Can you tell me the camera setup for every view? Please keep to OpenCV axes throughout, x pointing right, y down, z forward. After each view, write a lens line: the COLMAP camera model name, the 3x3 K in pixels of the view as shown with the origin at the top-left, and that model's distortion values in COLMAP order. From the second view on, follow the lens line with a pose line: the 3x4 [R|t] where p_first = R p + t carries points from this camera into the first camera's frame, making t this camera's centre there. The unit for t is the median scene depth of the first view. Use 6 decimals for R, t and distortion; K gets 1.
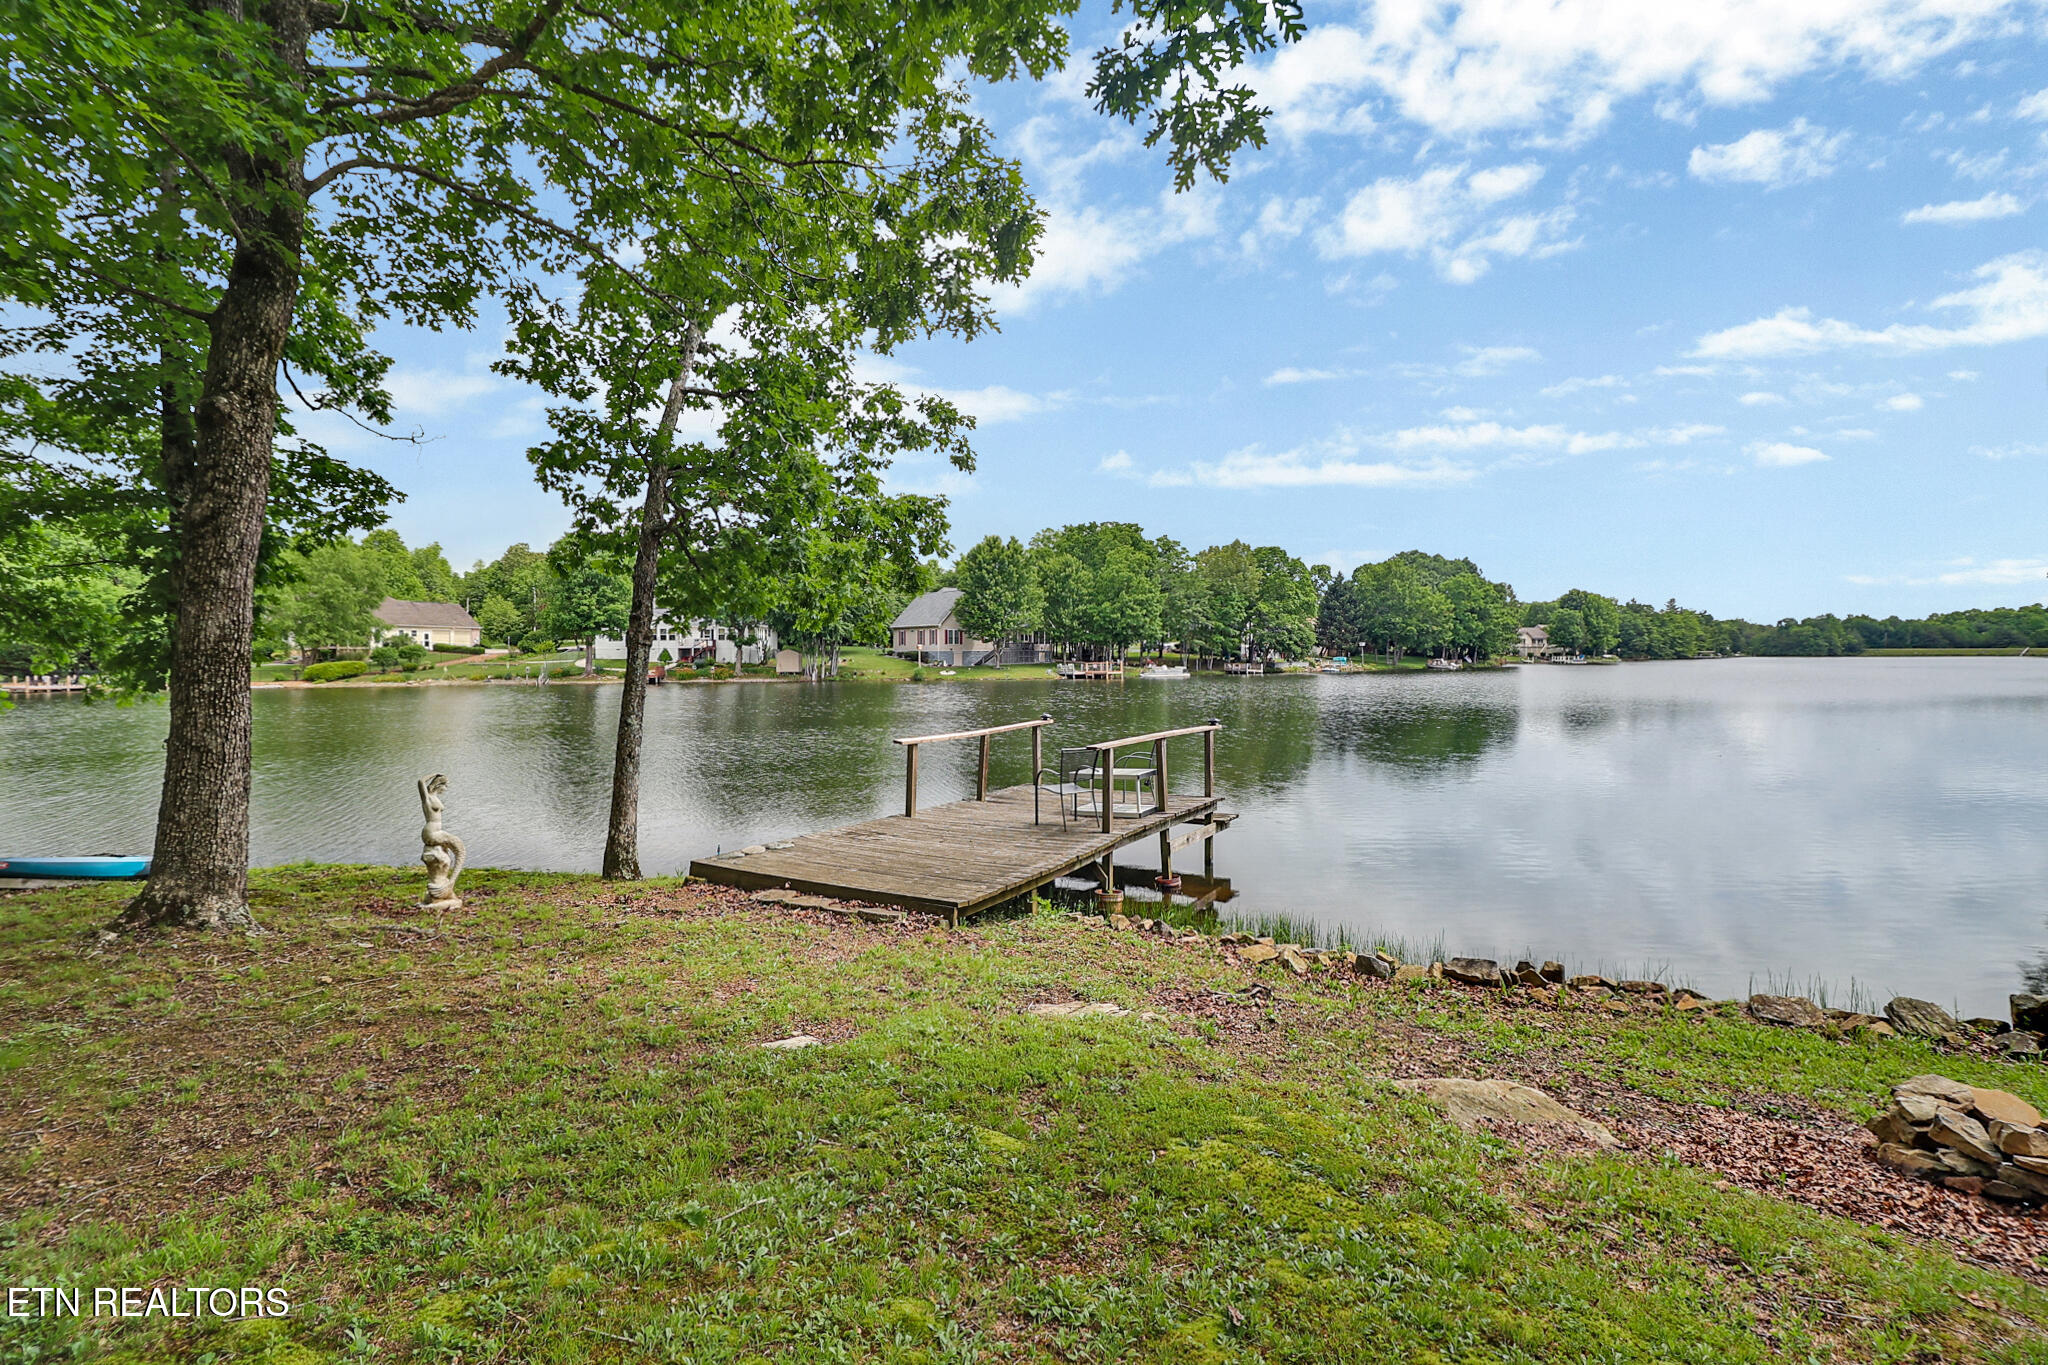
lens RADIAL K [[937.3, 0, 1012.1], [0, 937.3, 658.9], [0, 0, 1]] dist [0.000335, -0.013409]
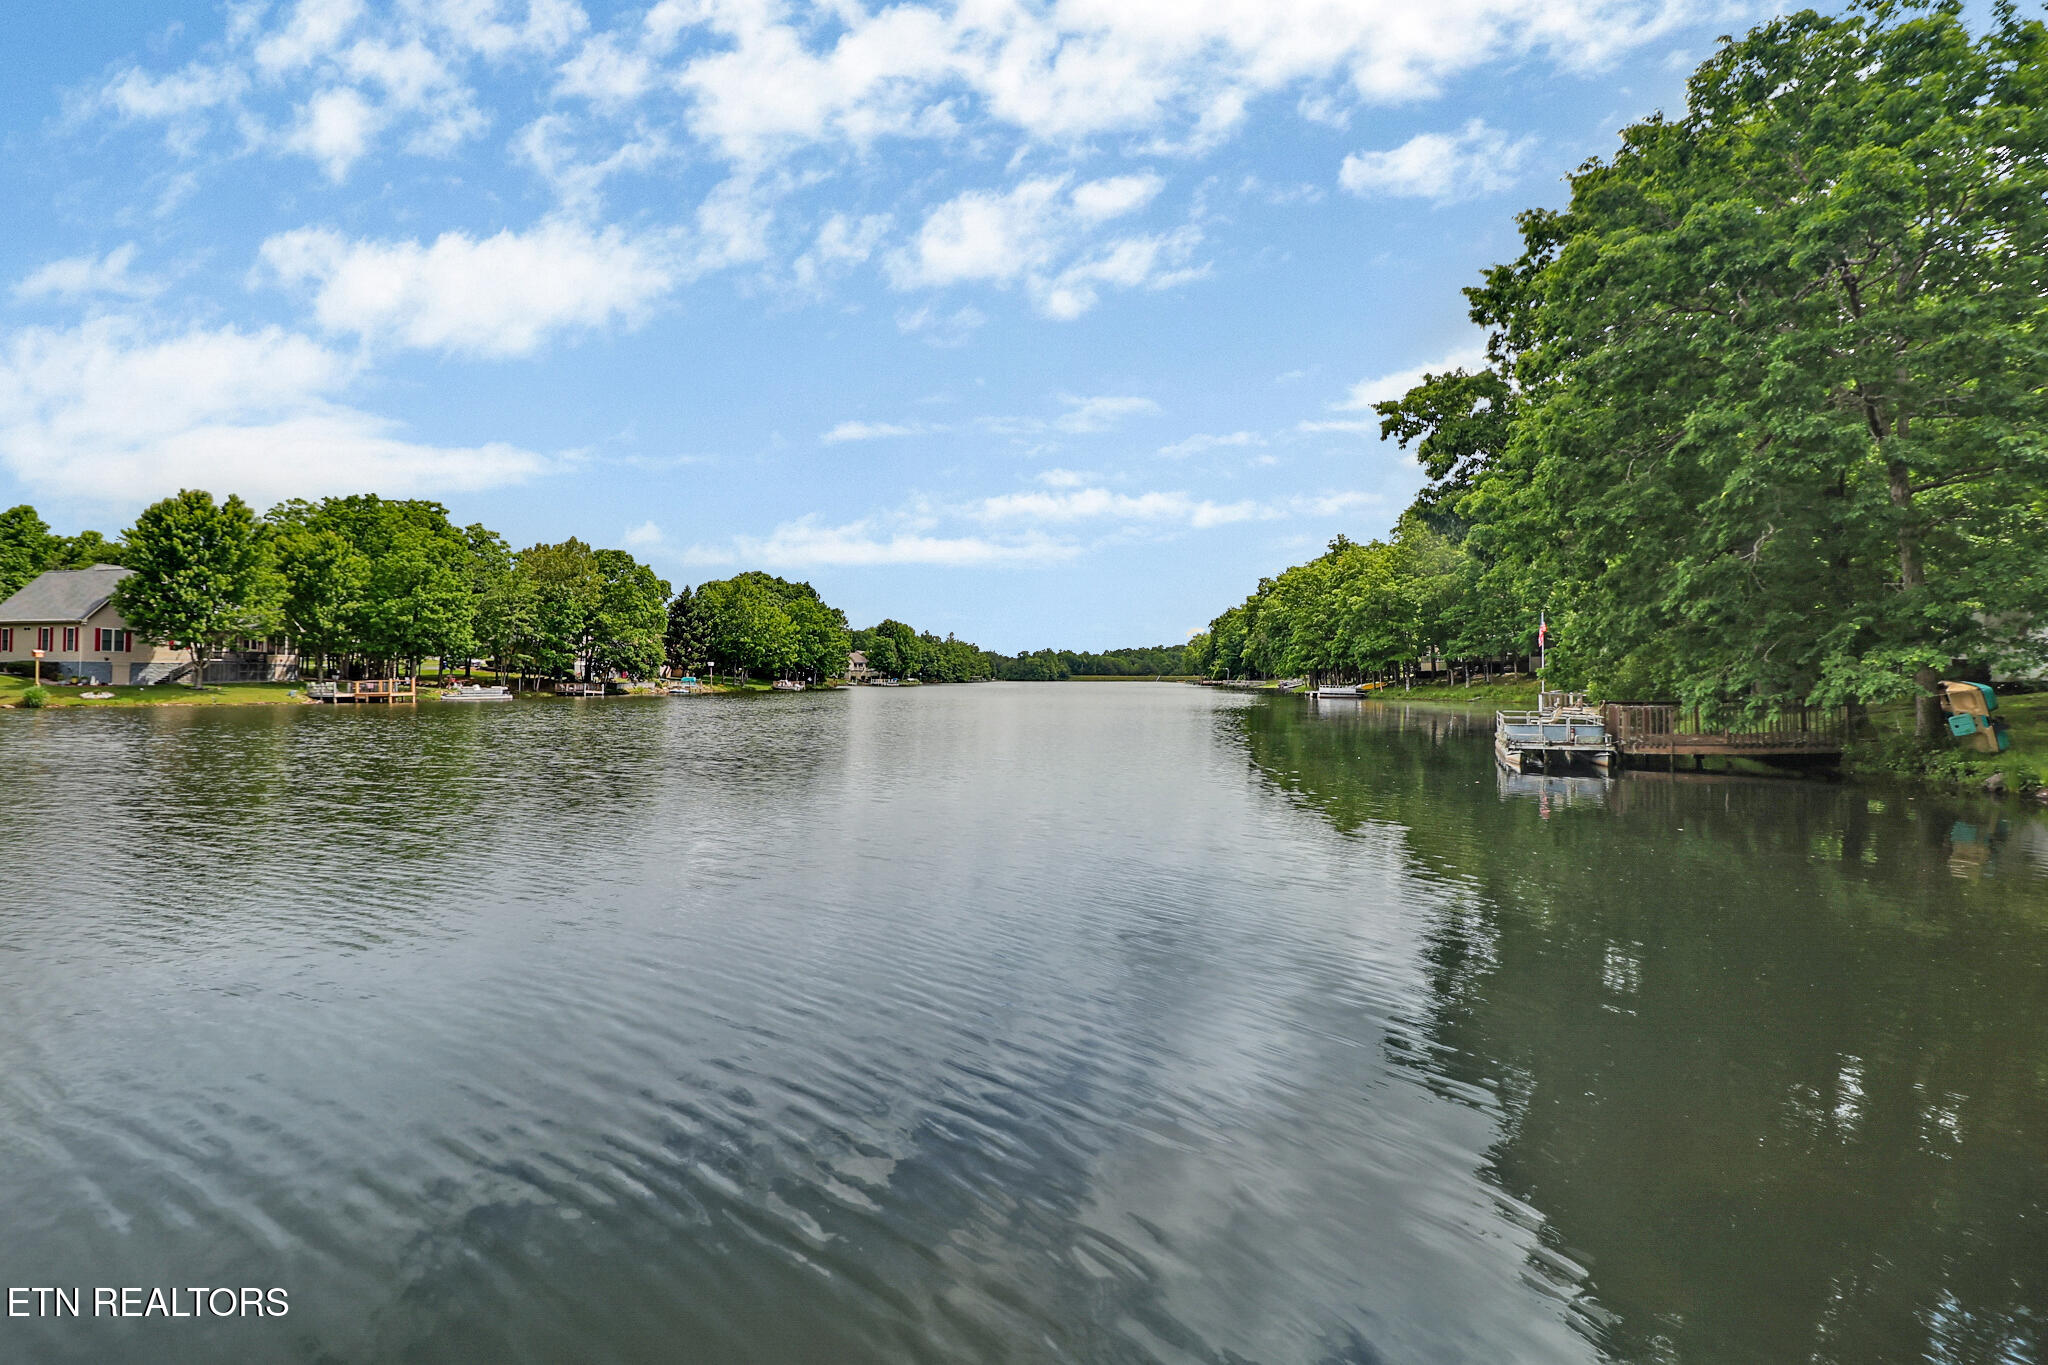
lens RADIAL K [[937.3, 0, 1012.1], [0, 937.3, 658.9], [0, 0, 1]] dist [0.000335, -0.013409]
pose [[0.769071, 0.019535, 0.638865, 0.006314], [-0.003327, 0.999642, -0.026561, 0.004306], [-0.639155, 0.018301, 0.768860, 0.112382]]
